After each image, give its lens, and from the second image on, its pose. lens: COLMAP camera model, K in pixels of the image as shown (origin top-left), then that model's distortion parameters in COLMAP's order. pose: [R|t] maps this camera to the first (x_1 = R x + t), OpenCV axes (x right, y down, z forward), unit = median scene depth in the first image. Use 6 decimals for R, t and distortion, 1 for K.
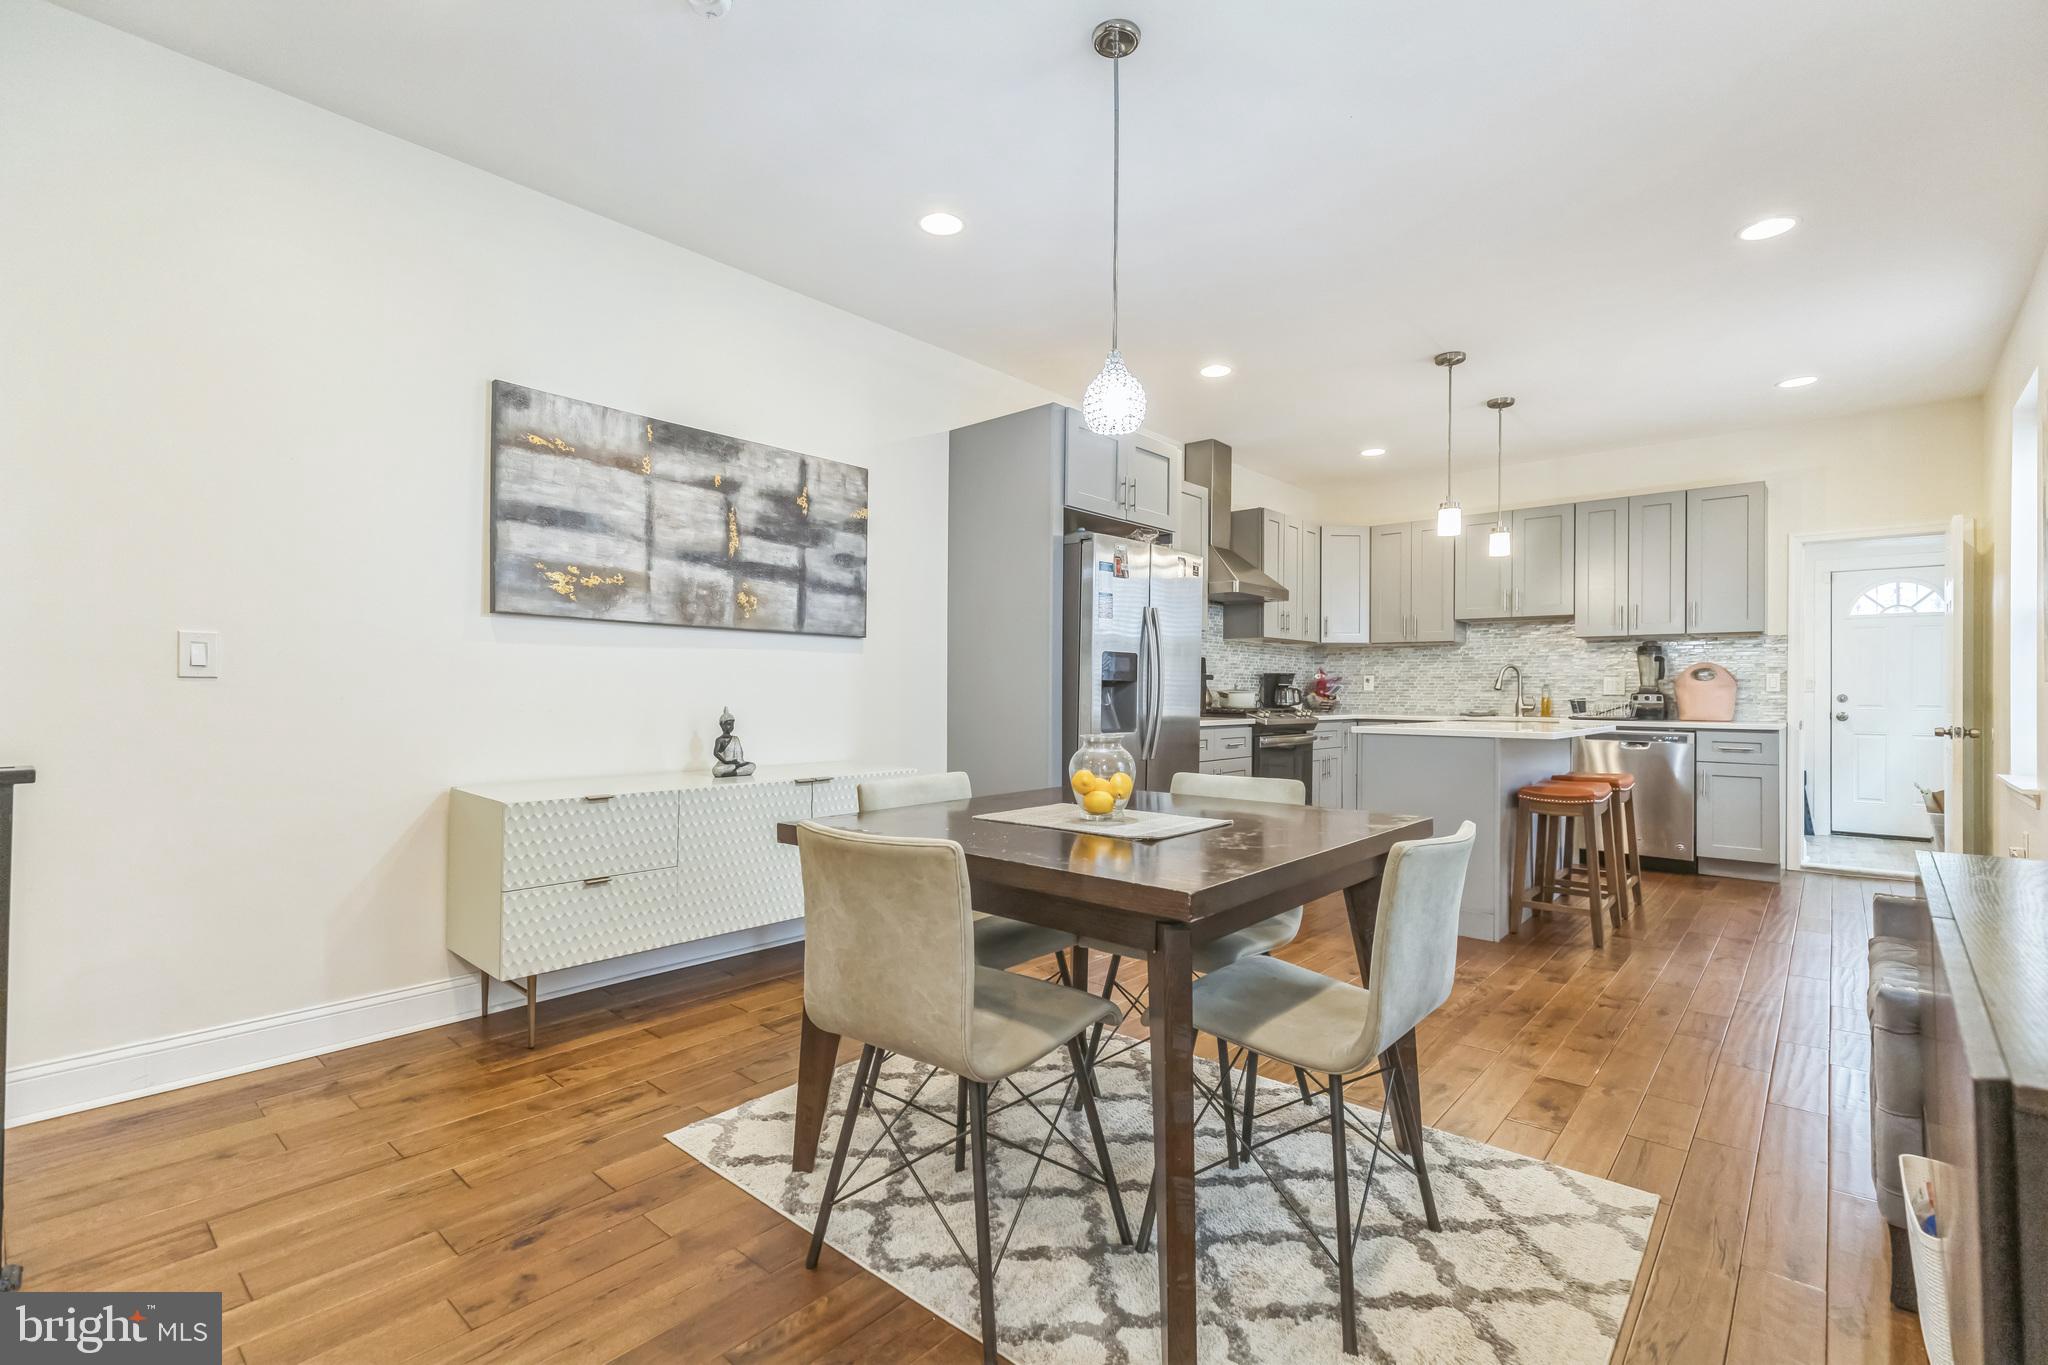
lens RADIAL K [[922.6, 0, 1020.2], [0, 922.6, 687.0], [0, 0, 1]] dist [0.004863, -0.000644]
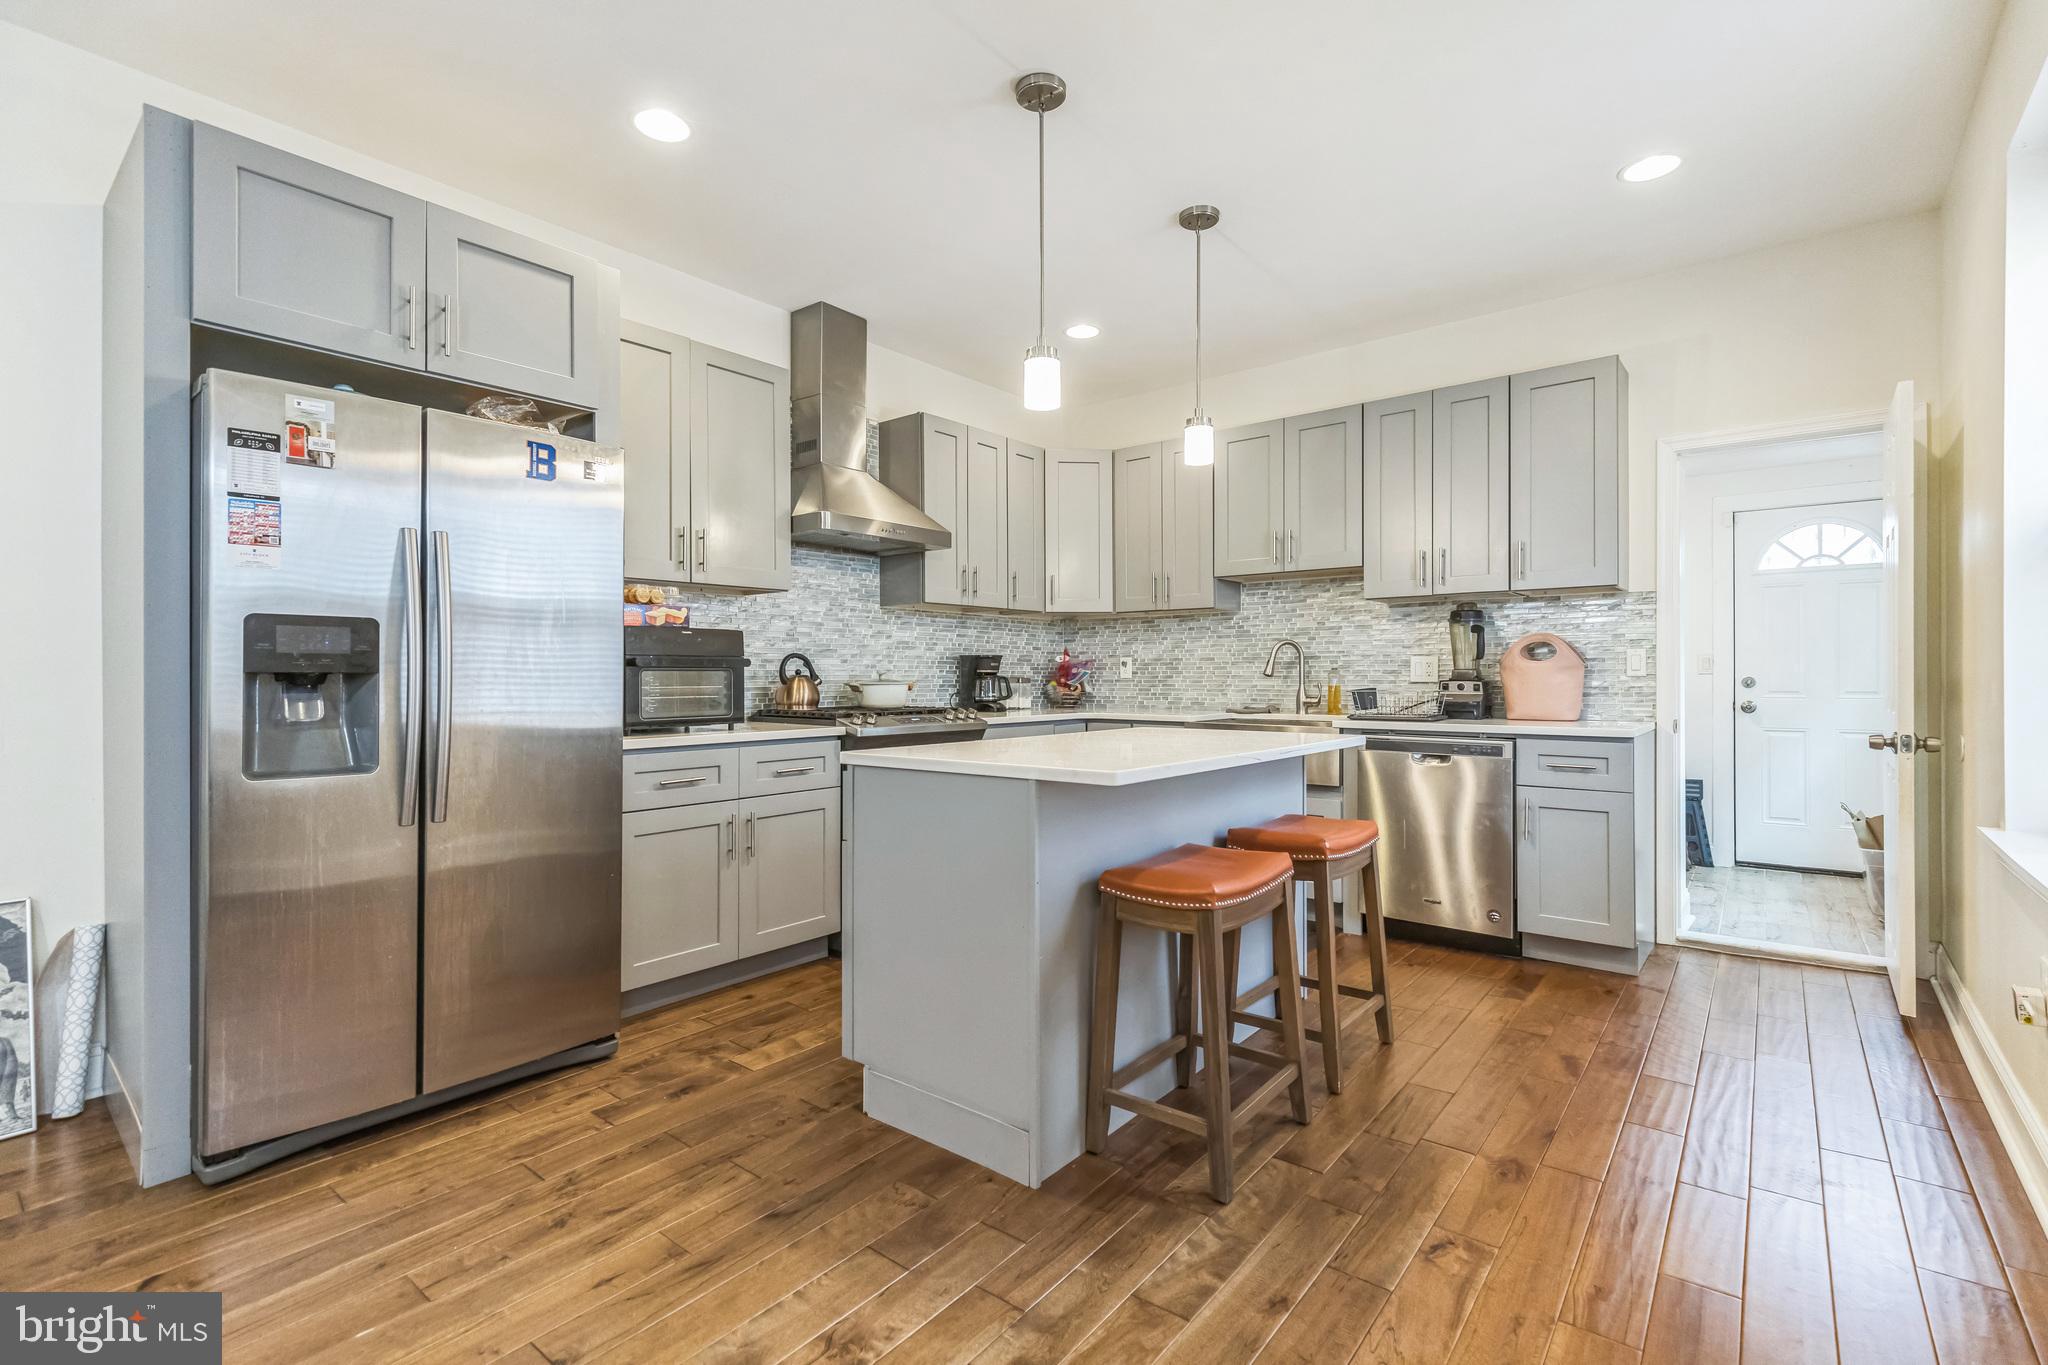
lens RADIAL K [[922.6, 0, 1025.3], [0, 922.6, 677.3], [0, 0, 1]] dist [0.004863, -0.000644]
pose [[0.999134, -0.009312, 0.040552, 0.334443], [0.009052, 0.999937, 0.006589, -0.002557], [-0.040611, -0.006216, 0.999156, 0.339395]]
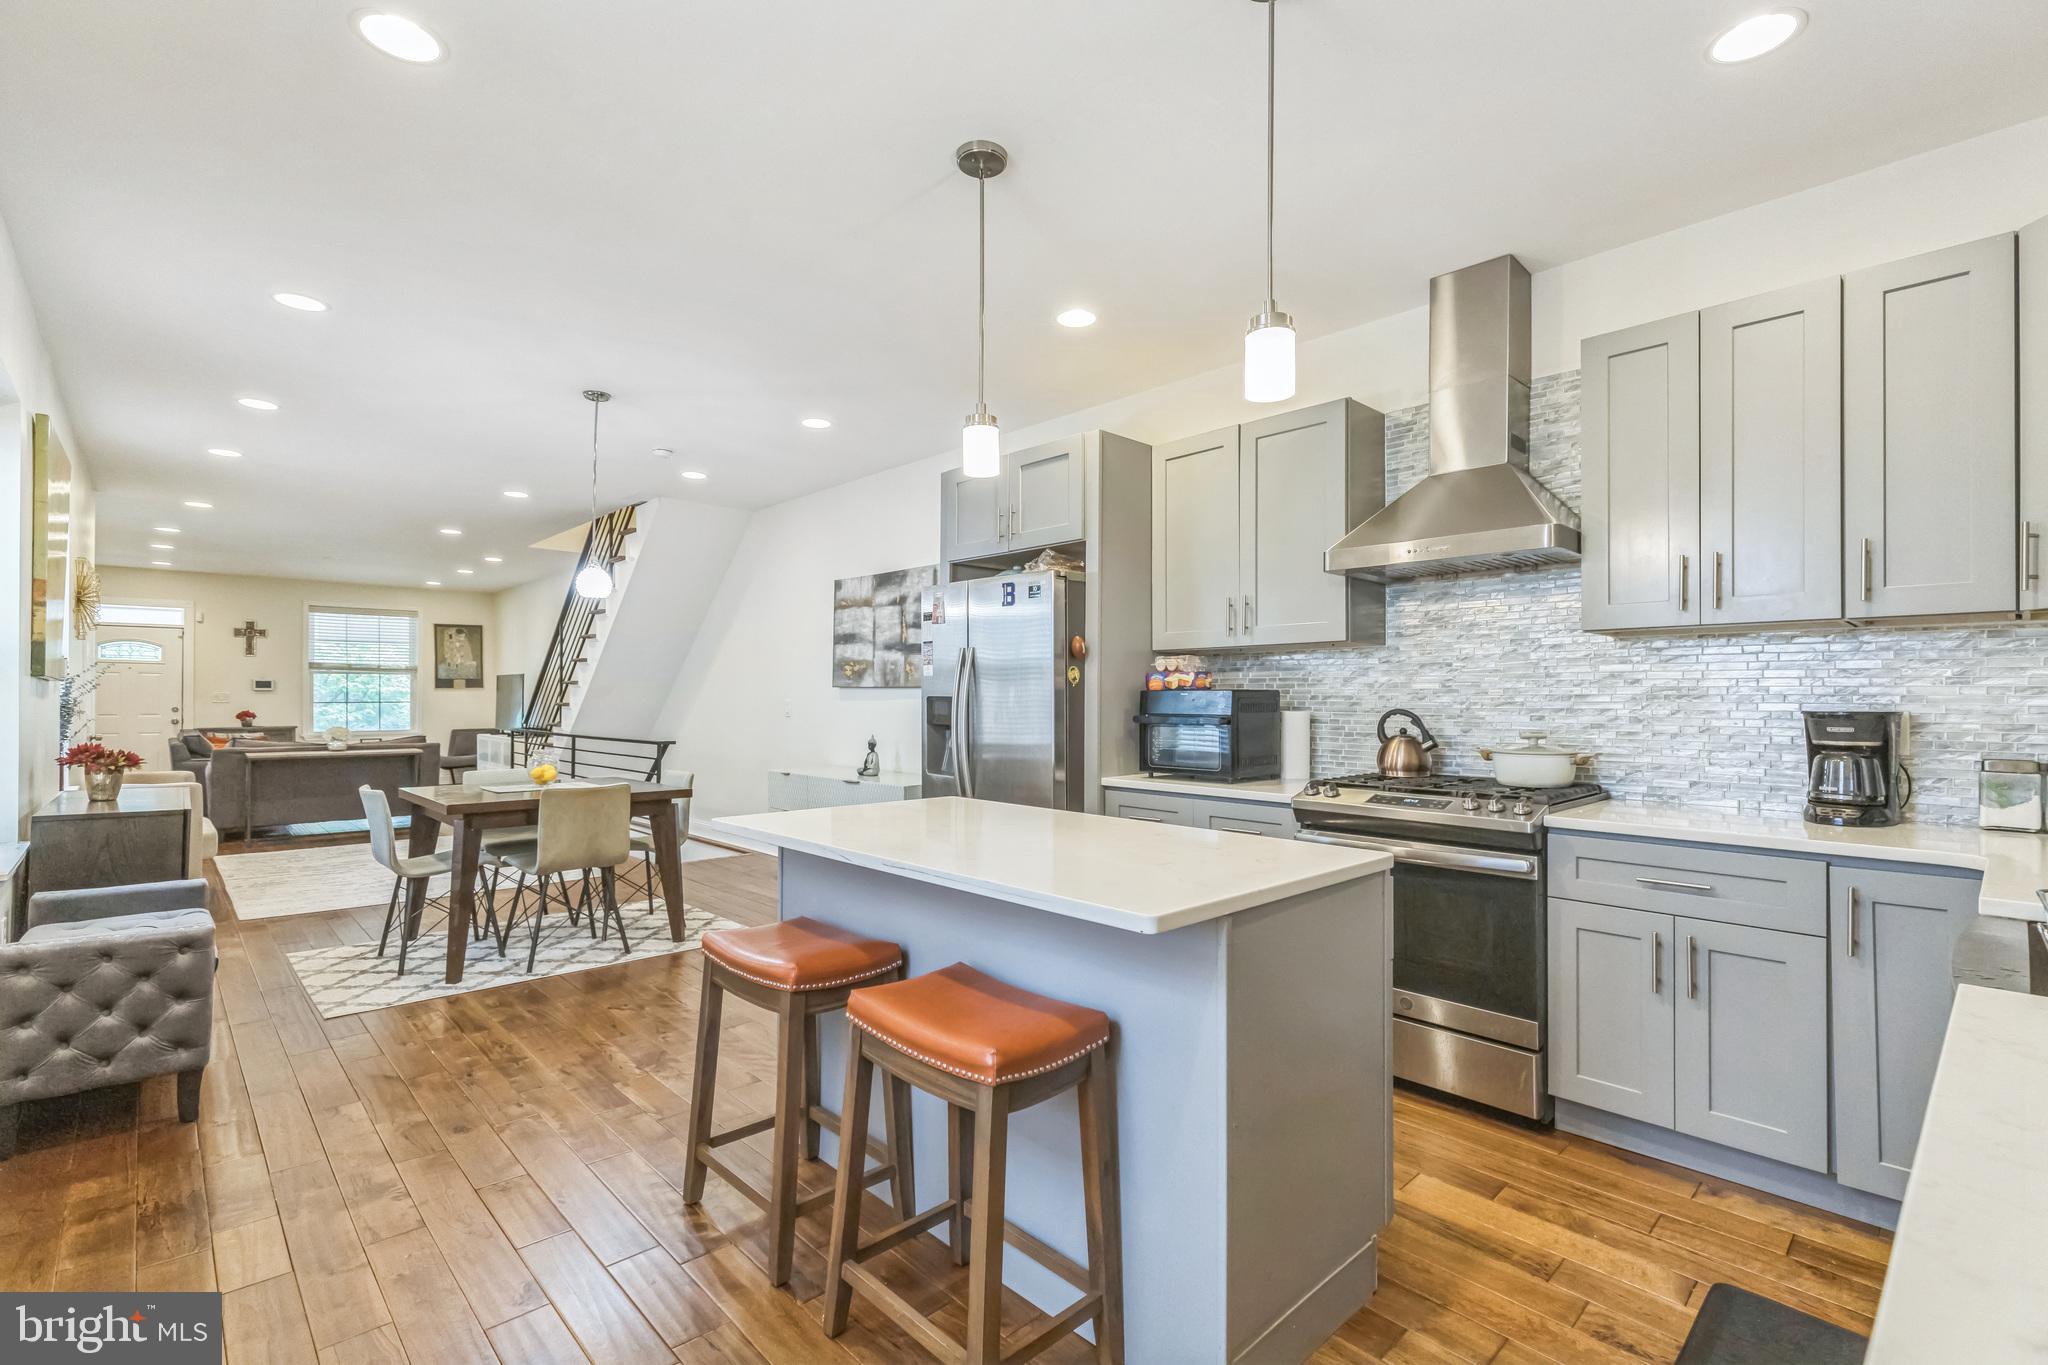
lens RADIAL K [[922.6, 0, 1023.4], [0, 922.6, 685.6], [0, 0, 1]] dist [0.004863, -0.000644]
pose [[-0.088443, -0.020473, -0.995871, 0.789236], [0.001340, 0.999785, -0.020672, -0.020249], [0.996080, -0.003162, -0.088396, 0.834259]]
